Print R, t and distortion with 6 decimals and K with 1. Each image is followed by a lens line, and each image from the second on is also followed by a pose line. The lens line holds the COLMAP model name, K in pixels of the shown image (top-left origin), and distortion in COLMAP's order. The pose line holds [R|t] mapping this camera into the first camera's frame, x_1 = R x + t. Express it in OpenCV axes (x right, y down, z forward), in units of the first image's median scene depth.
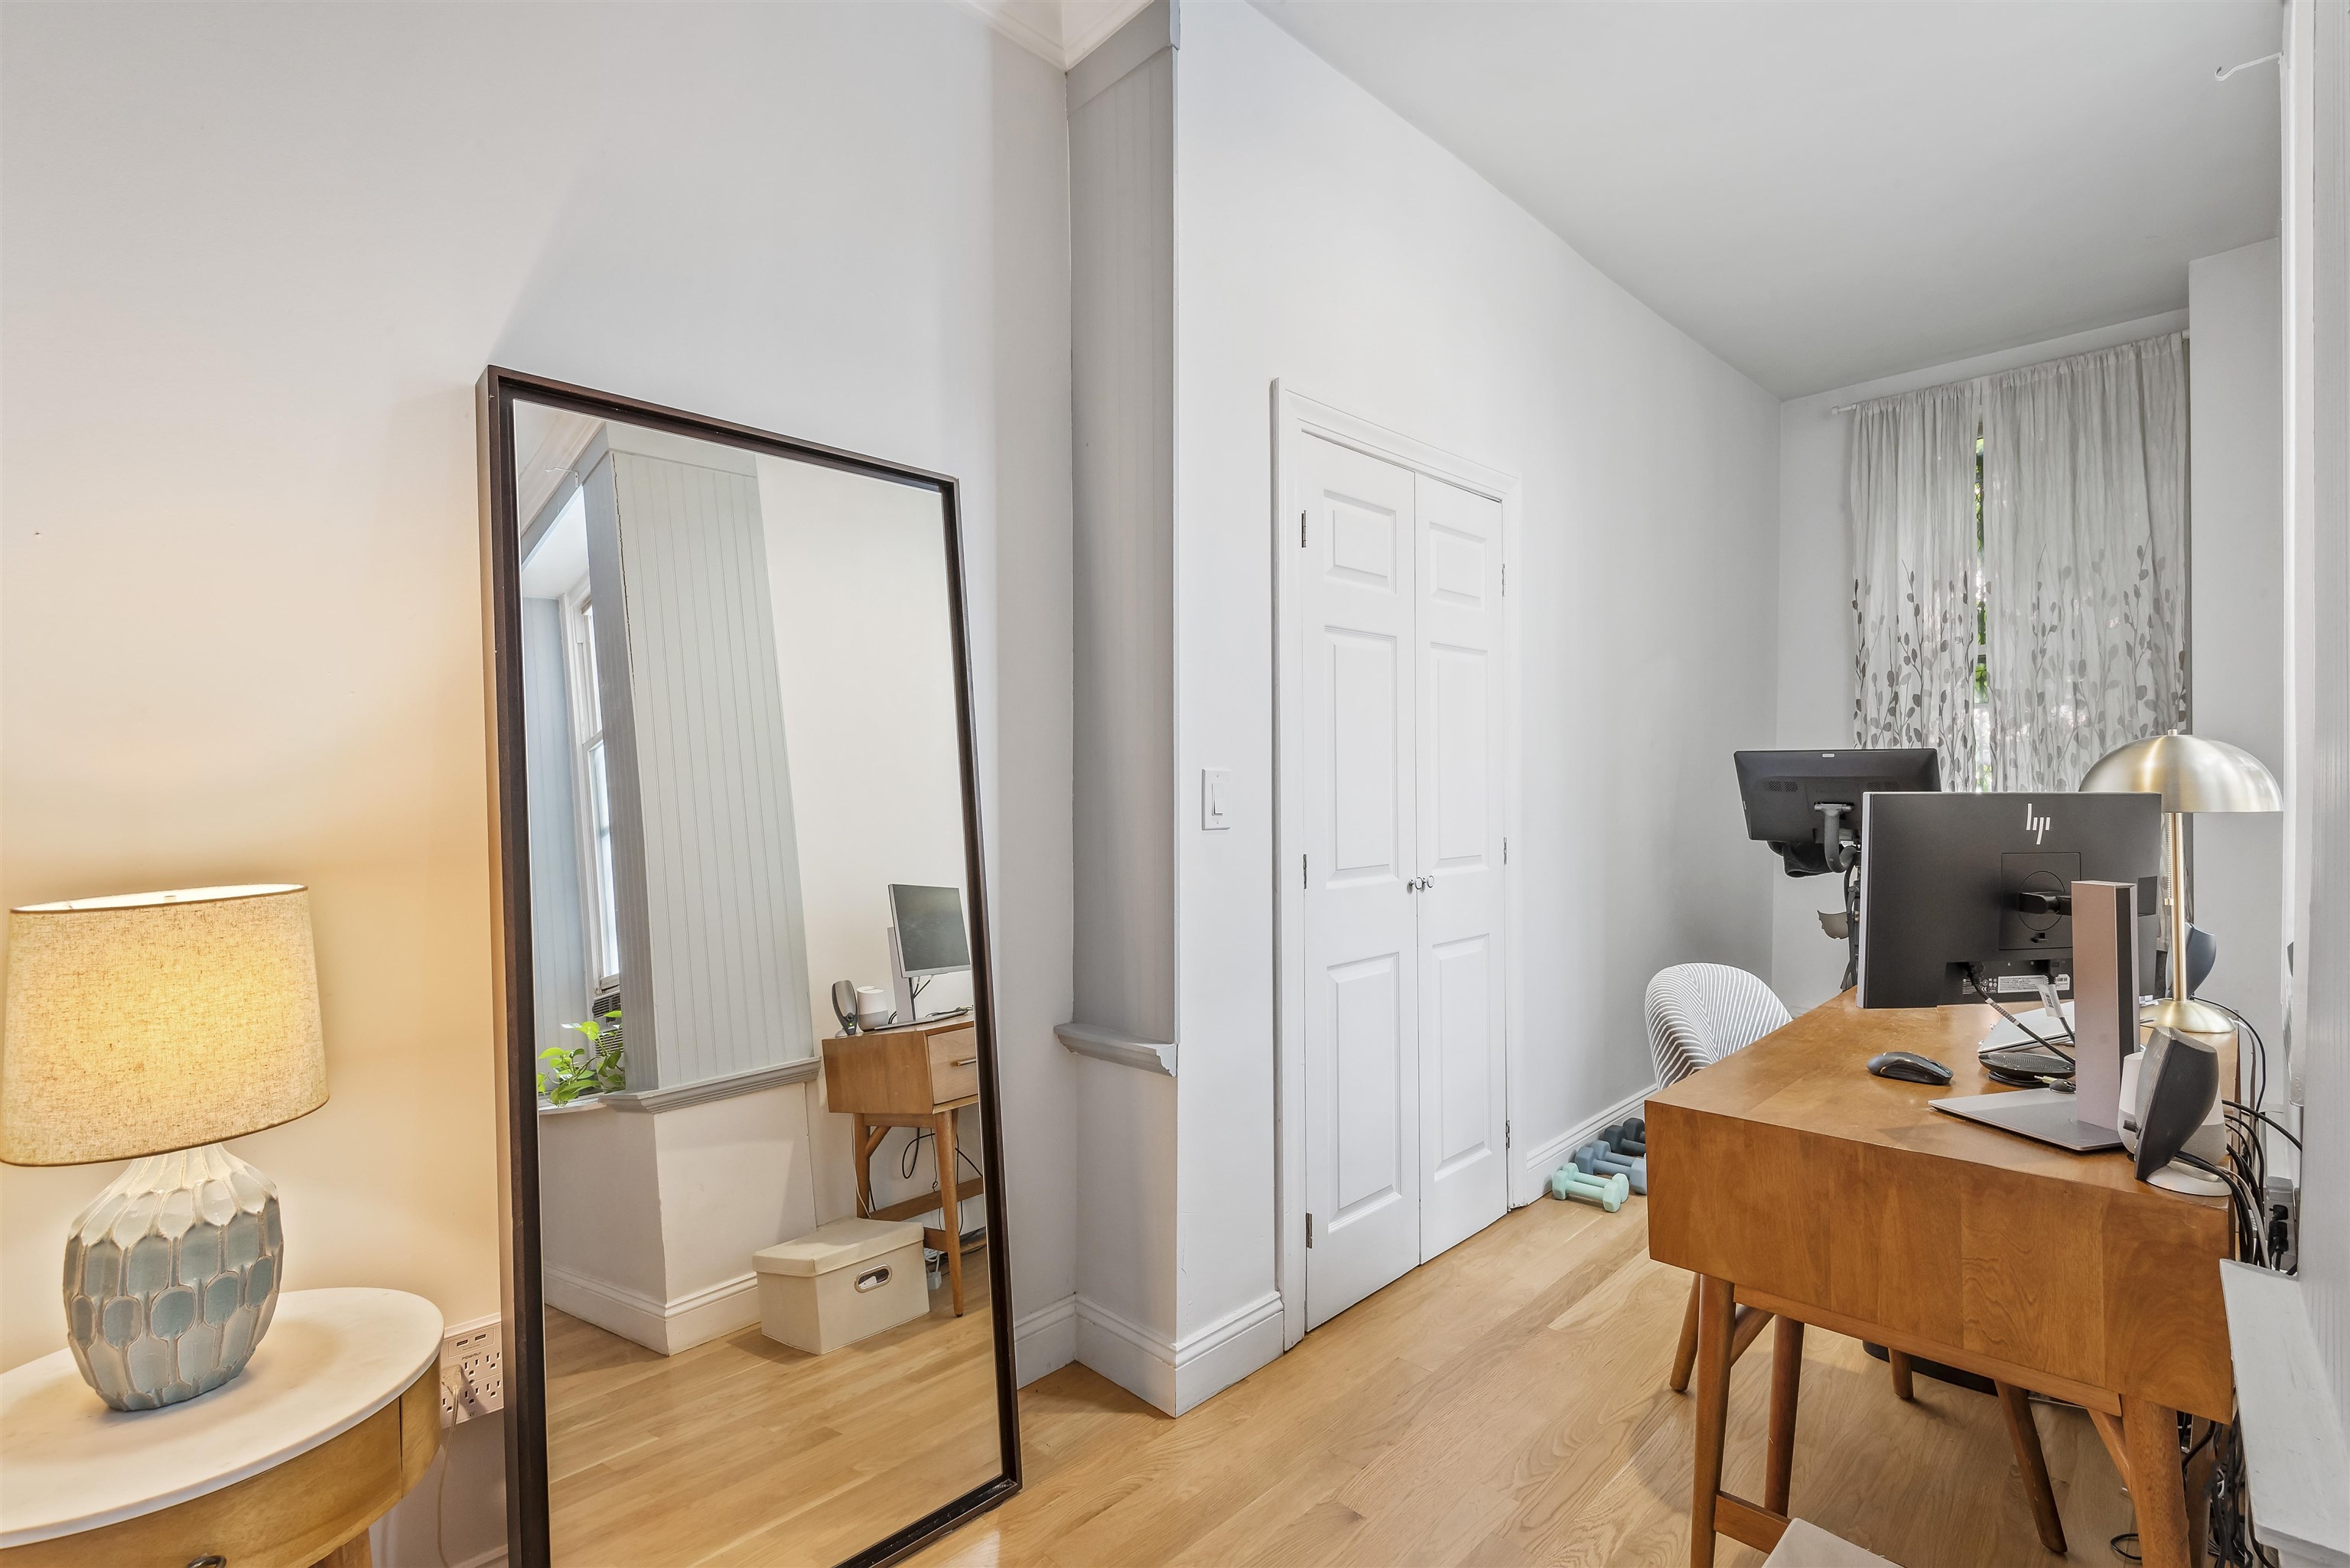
lens RADIAL K [[1060.4, 0, 1175.0], [0, 1060.4, 784.0], [0, 0, 1]] dist [0.000187, -0.006869]
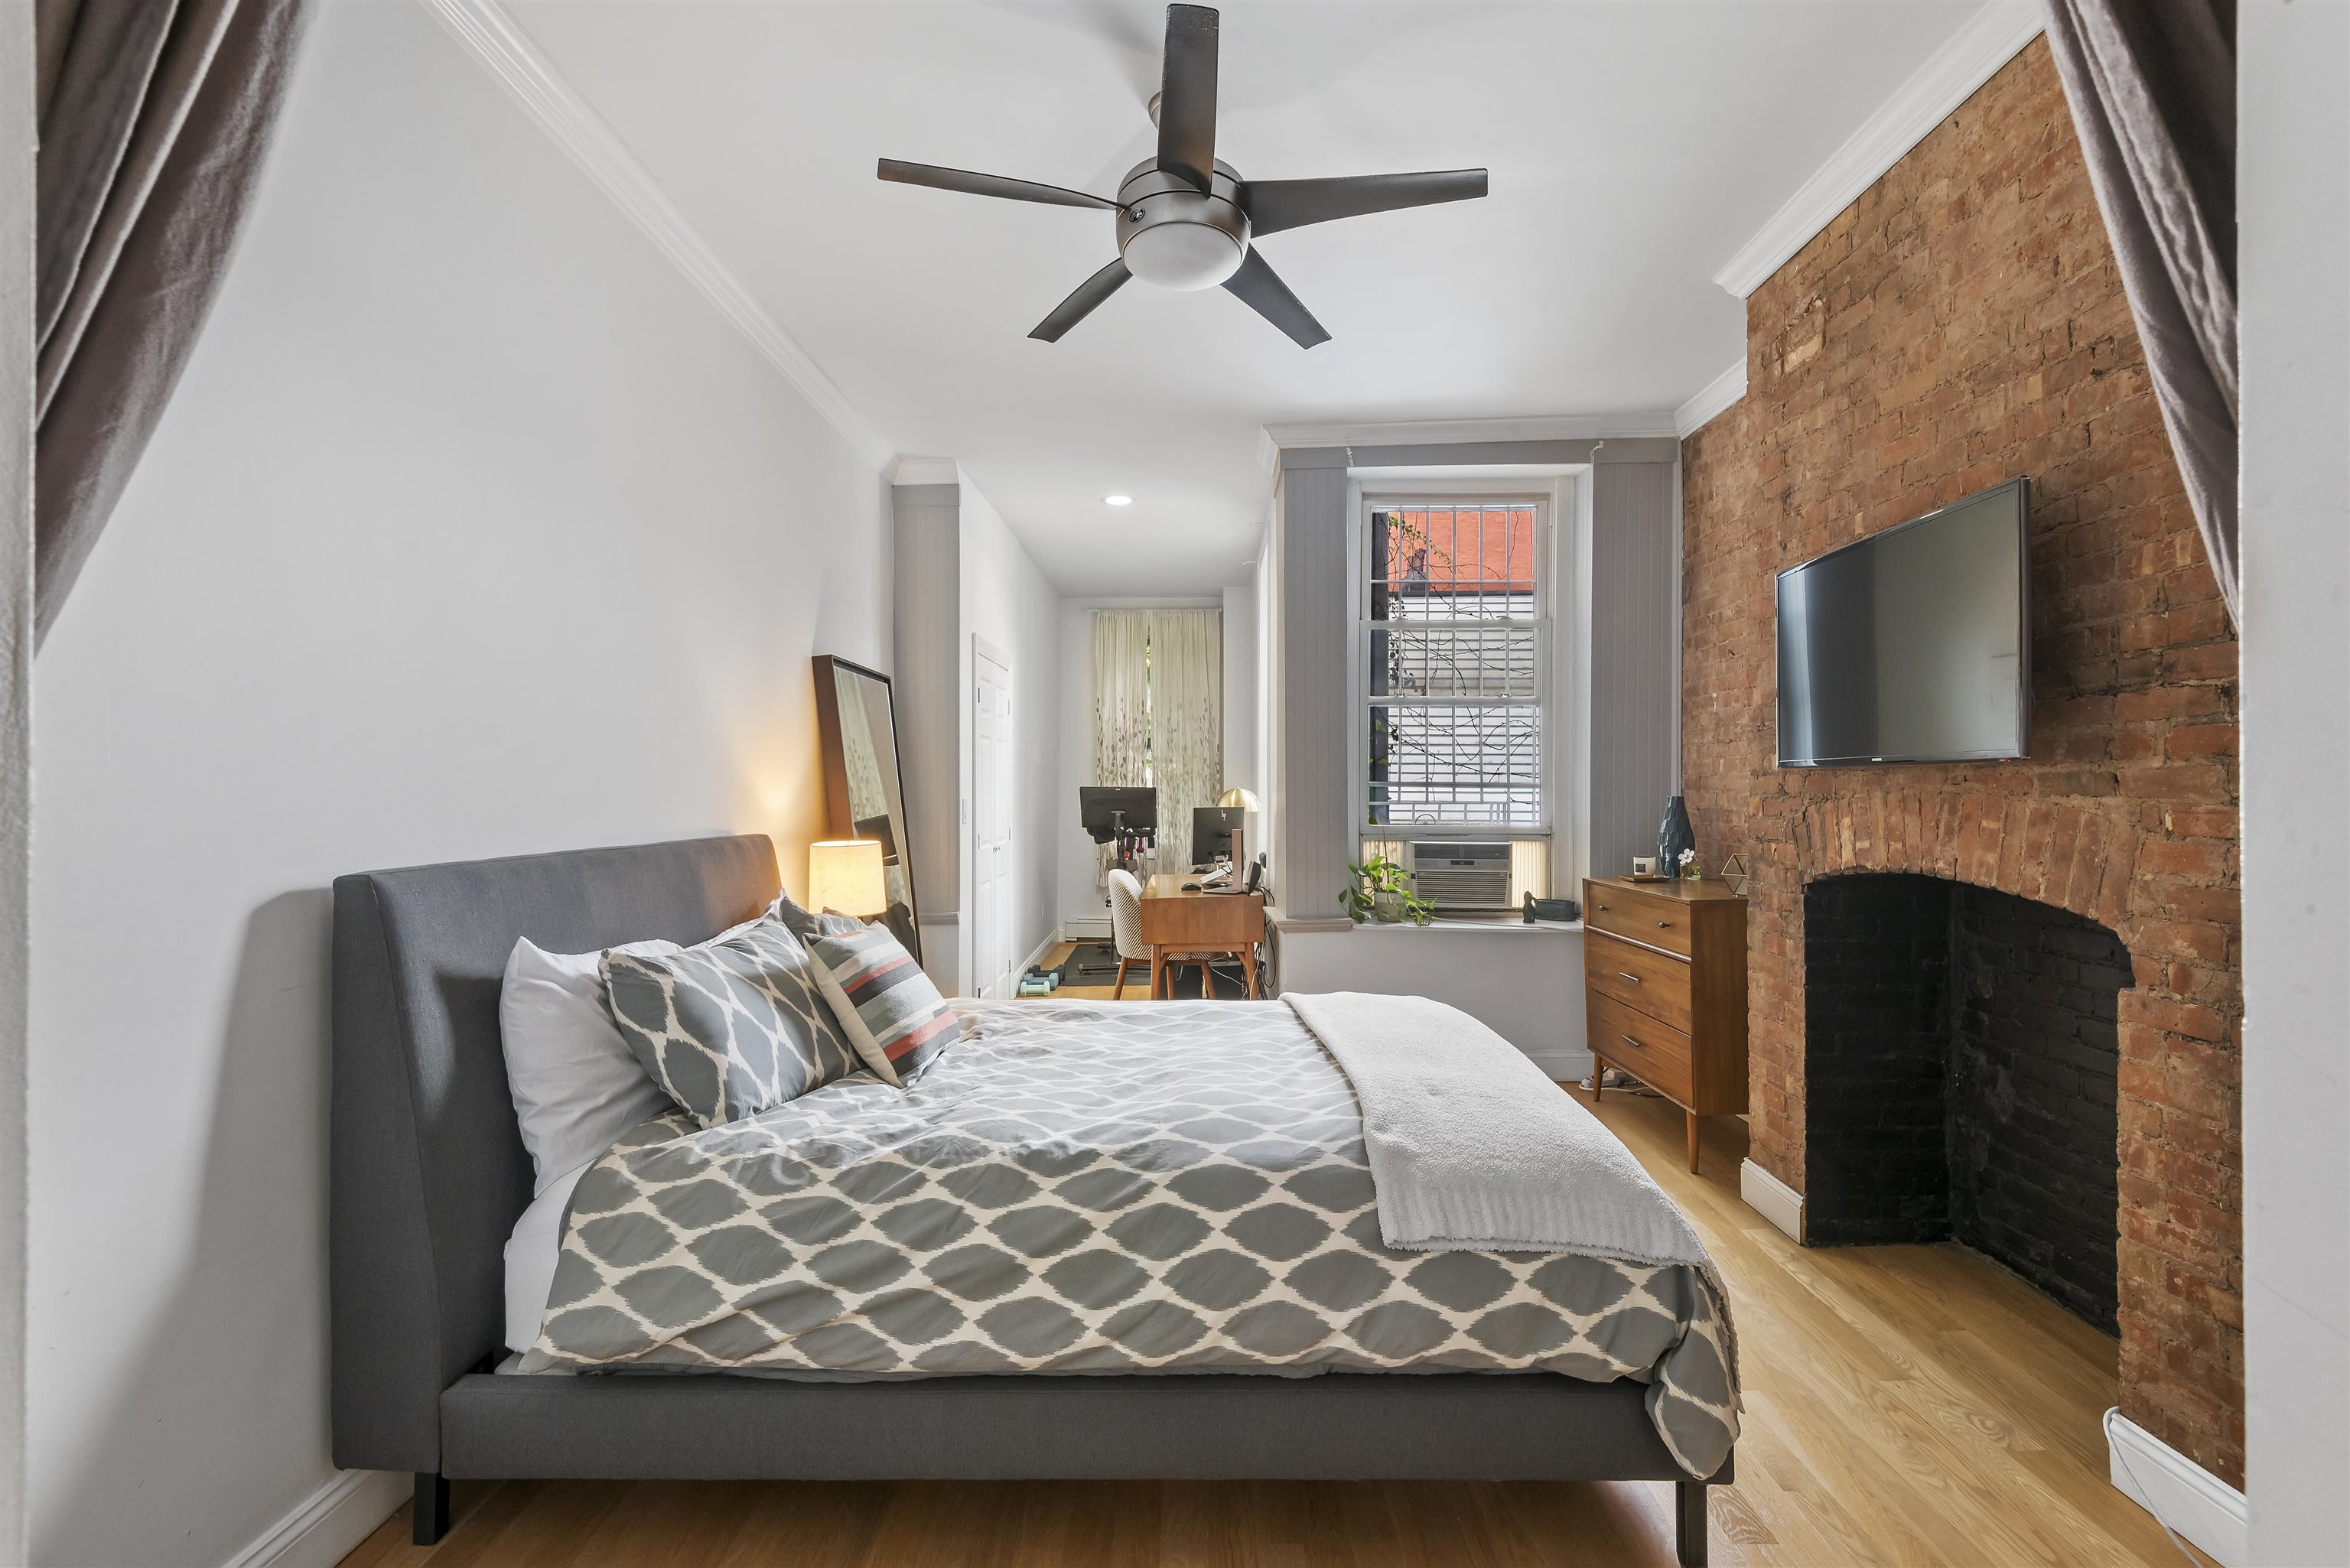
lens RADIAL K [[1065.9, 0, 1182.9], [0, 1065.9, 797.7], [0, 0, 1]] dist [0.030362, -0.020622]
pose [[0.710203, -0.002094, 0.703994, -0.761385], [-0.000646, 0.999993, 0.003626, -0.014960], [-0.703997, -0.003030, 0.710197, -0.622269]]
